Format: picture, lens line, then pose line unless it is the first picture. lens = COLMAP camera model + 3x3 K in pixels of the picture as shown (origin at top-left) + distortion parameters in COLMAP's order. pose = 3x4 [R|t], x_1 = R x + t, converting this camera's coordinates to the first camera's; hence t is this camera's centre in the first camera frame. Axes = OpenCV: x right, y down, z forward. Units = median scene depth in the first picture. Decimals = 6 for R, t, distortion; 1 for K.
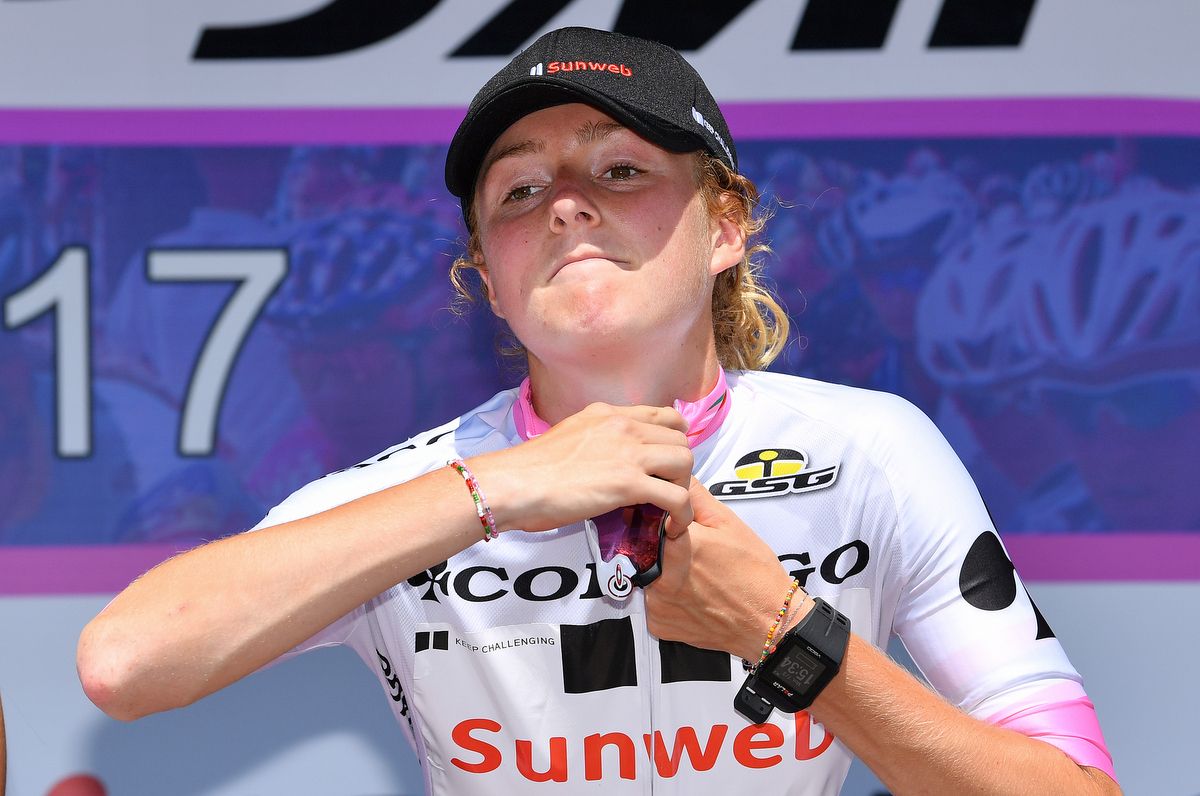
lens RADIAL K [[4676.5, 0, 602.3], [0, 4676.5, 395.3], [0, 0, 1]] dist [0.238486, 0.000000]
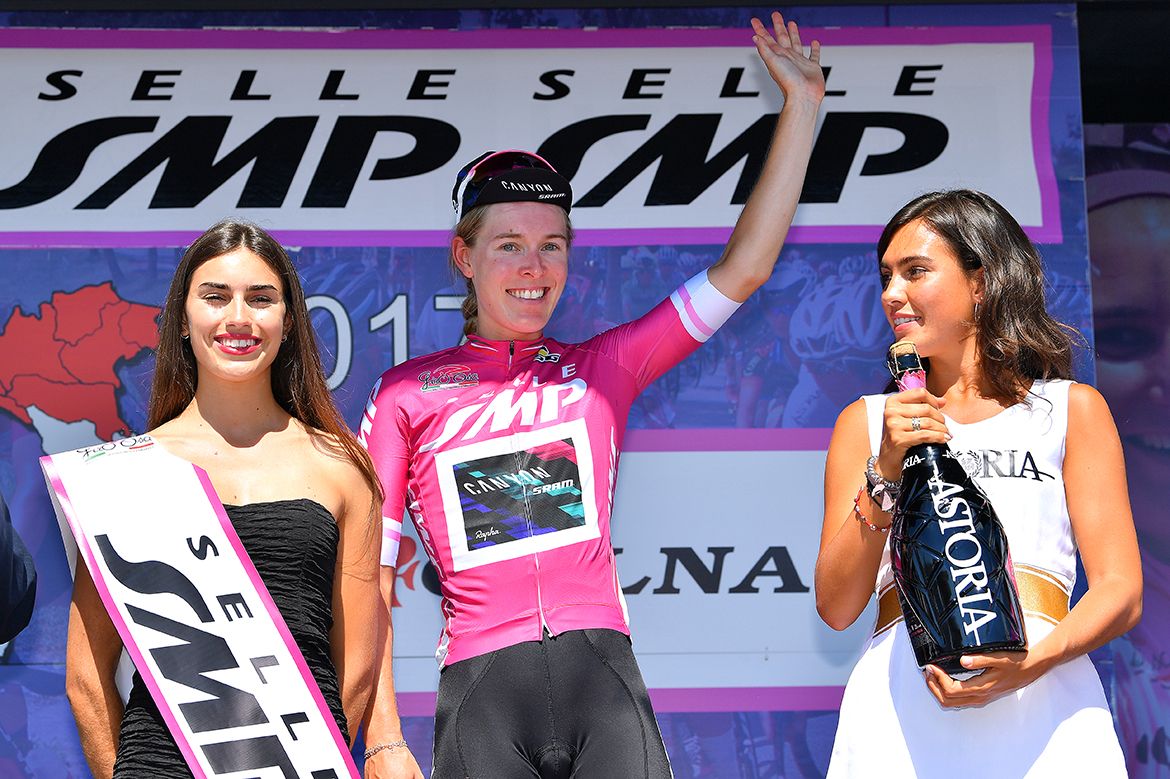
lens RADIAL K [[3034.5, 0, 540.8], [0, 3034.5, 379.9], [0, 0, 1]] dist [0.194484, 0.000000]
pose [[0.999985, 0.002051, -0.005016, -0.040745], [-0.002124, 0.999891, -0.014581, 0.028456], [0.004986, 0.014592, 0.999881, -0.403758]]
